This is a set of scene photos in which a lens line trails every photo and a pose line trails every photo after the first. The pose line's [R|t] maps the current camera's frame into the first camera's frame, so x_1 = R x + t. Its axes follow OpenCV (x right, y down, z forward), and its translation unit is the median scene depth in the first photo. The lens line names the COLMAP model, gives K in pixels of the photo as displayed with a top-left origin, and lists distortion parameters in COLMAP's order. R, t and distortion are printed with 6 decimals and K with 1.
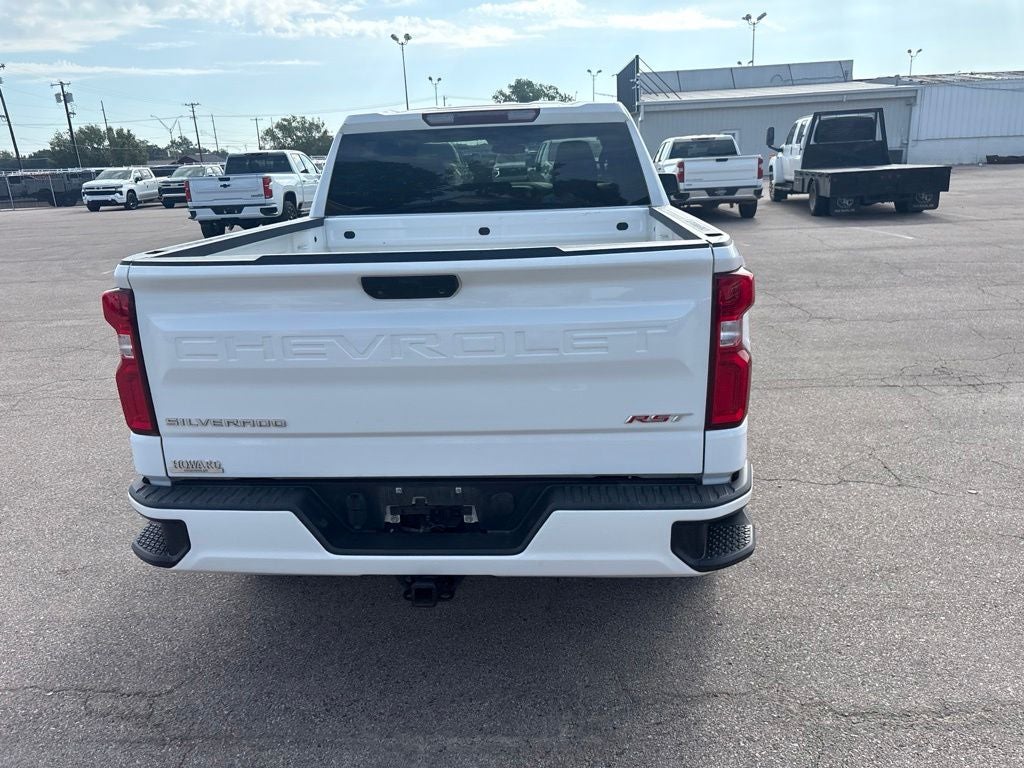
lens RADIAL K [[789.3, 0, 508.1], [0, 789.3, 384.0], [0, 0, 1]] dist [0.057527, -0.064810]
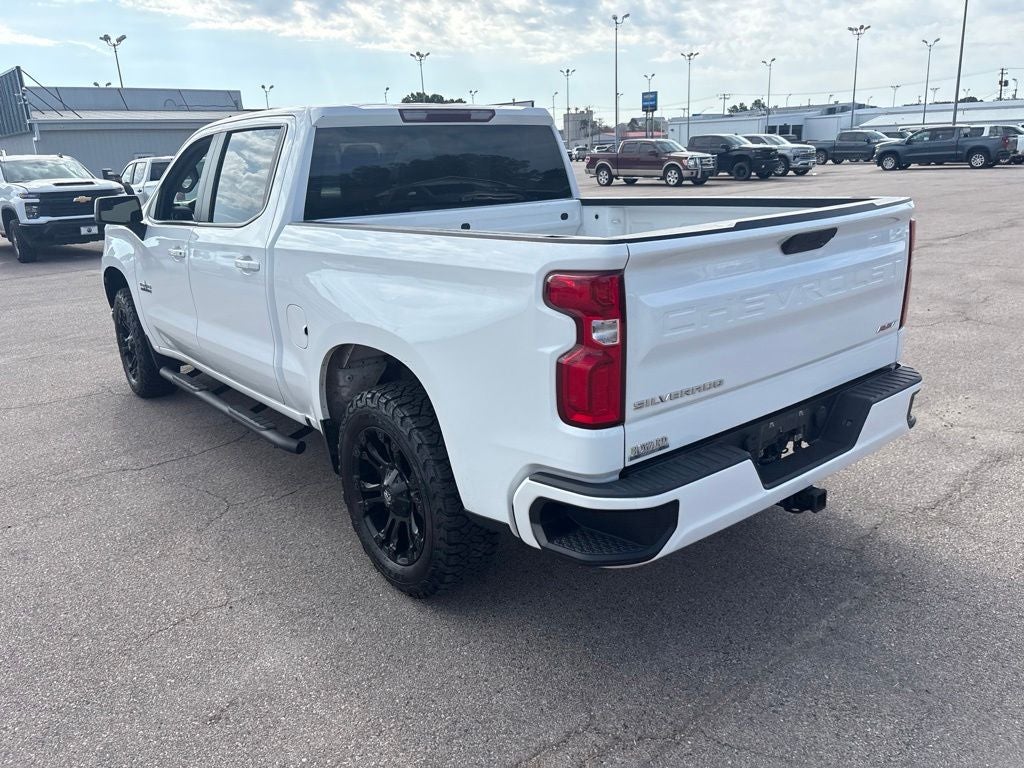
lens RADIAL K [[788.4, 0, 517.3], [0, 788.4, 368.5], [0, 0, 1]] dist [0.050844, -0.052306]
pose [[0.722177, -0.170831, 0.670282, -0.698731], [0.203774, 0.978563, 0.029849, -0.032742], [-0.661012, 0.115030, 0.741506, 0.229829]]
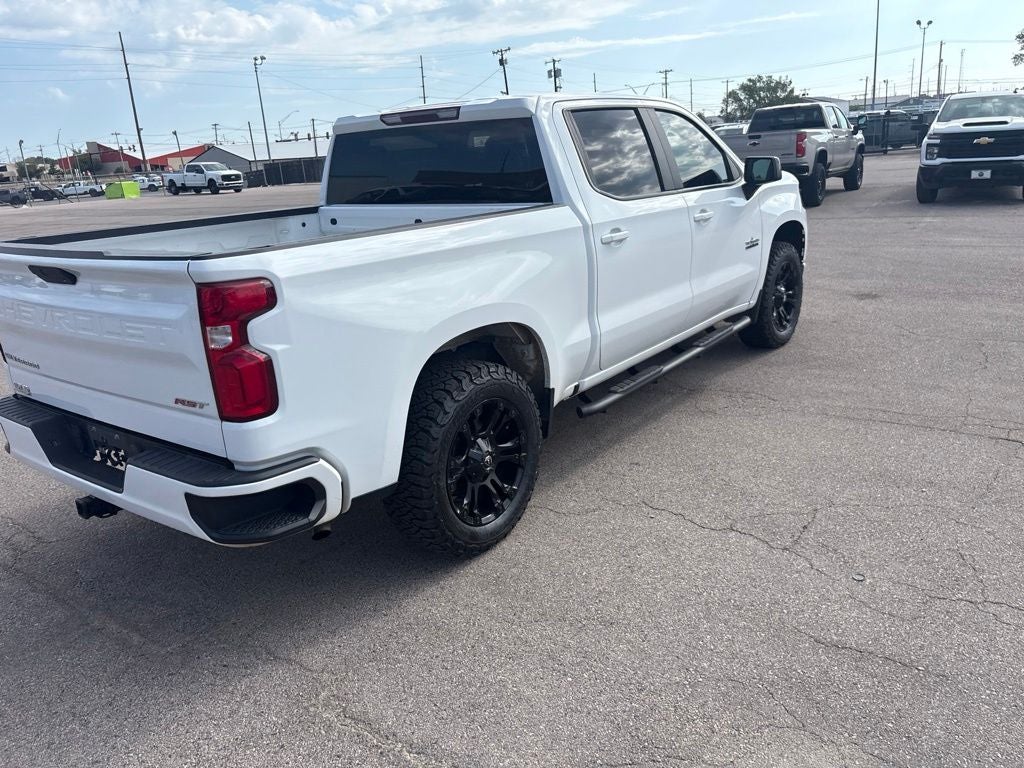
lens RADIAL K [[794.0, 0, 502.6], [0, 794.0, 382.0], [0, 0, 1]] dist [0.040598, -0.044065]
pose [[0.838024, 0.141355, -0.527006, 0.674602], [-0.119277, 0.989959, 0.075861, -0.074597], [0.532437, -0.000714, 0.846469, 0.143530]]
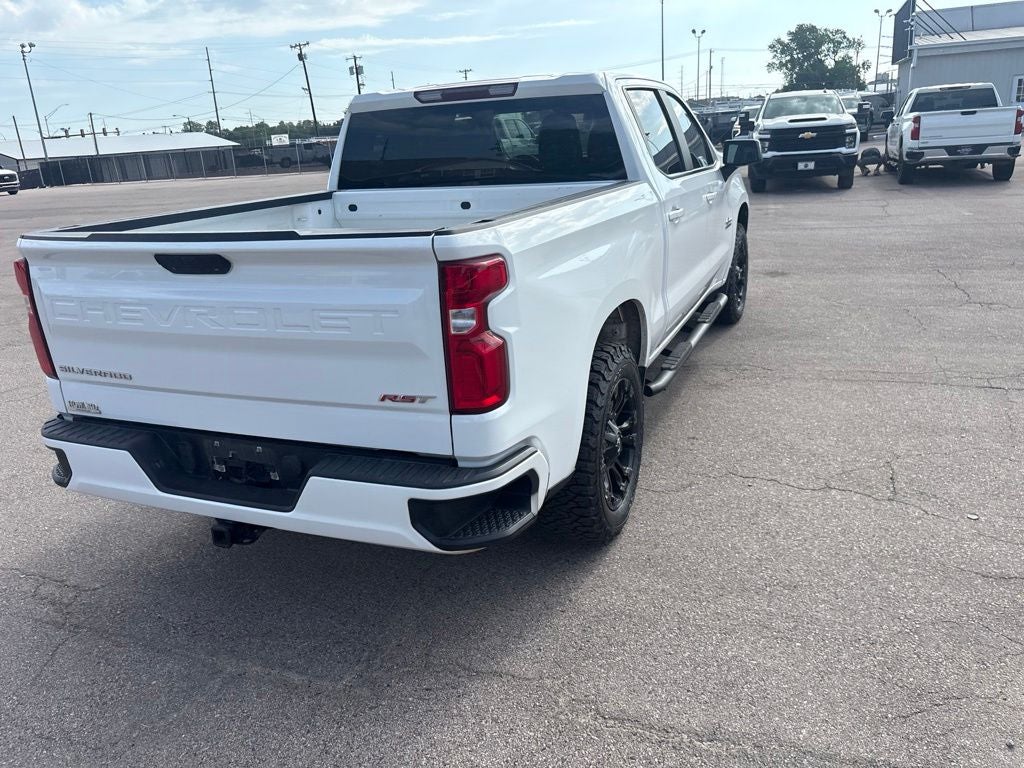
lens RADIAL K [[789.3, 0, 508.1], [0, 789.3, 384.0], [0, 0, 1]] dist [0.057527, -0.064810]
pose [[0.947679, 0.078447, -0.309436, 0.361455], [-0.063661, 0.996307, 0.057611, -0.025378], [0.312812, -0.034898, 0.949174, 0.033104]]
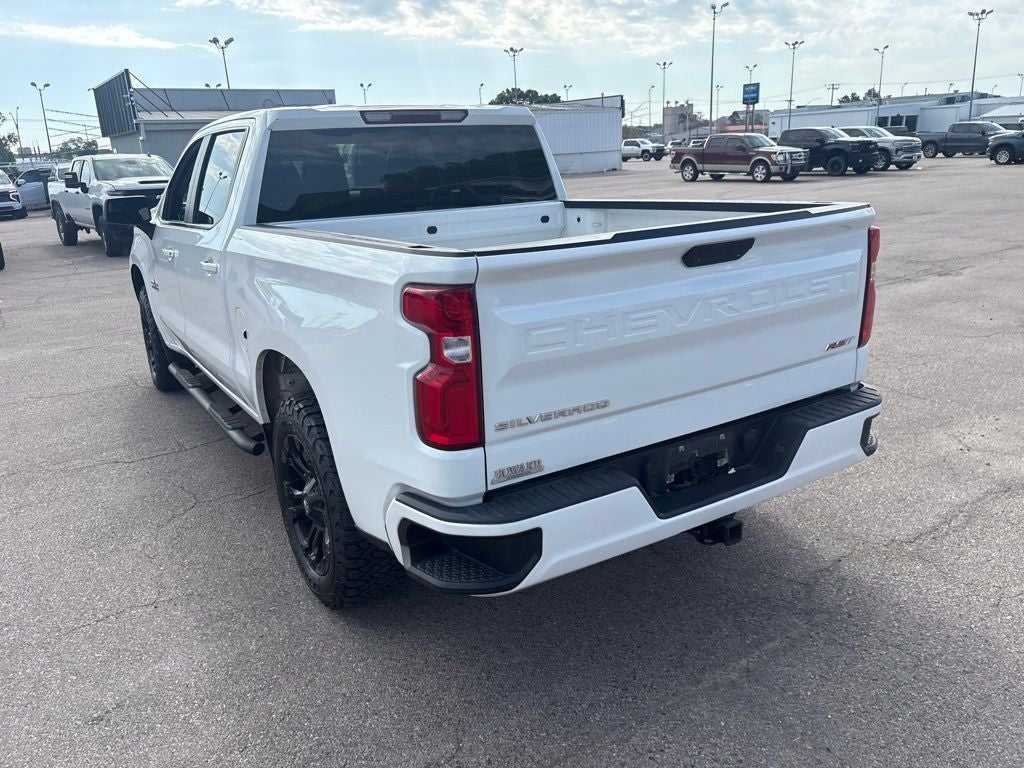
lens RADIAL K [[789.5, 0, 518.0], [0, 789.5, 370.7], [0, 0, 1]] dist [0.048217, -0.049284]
pose [[0.798956, -0.155963, 0.580814, -0.554981], [0.180701, 0.983416, 0.015503, -0.015446], [-0.573599, 0.092567, 0.813889, 0.147695]]
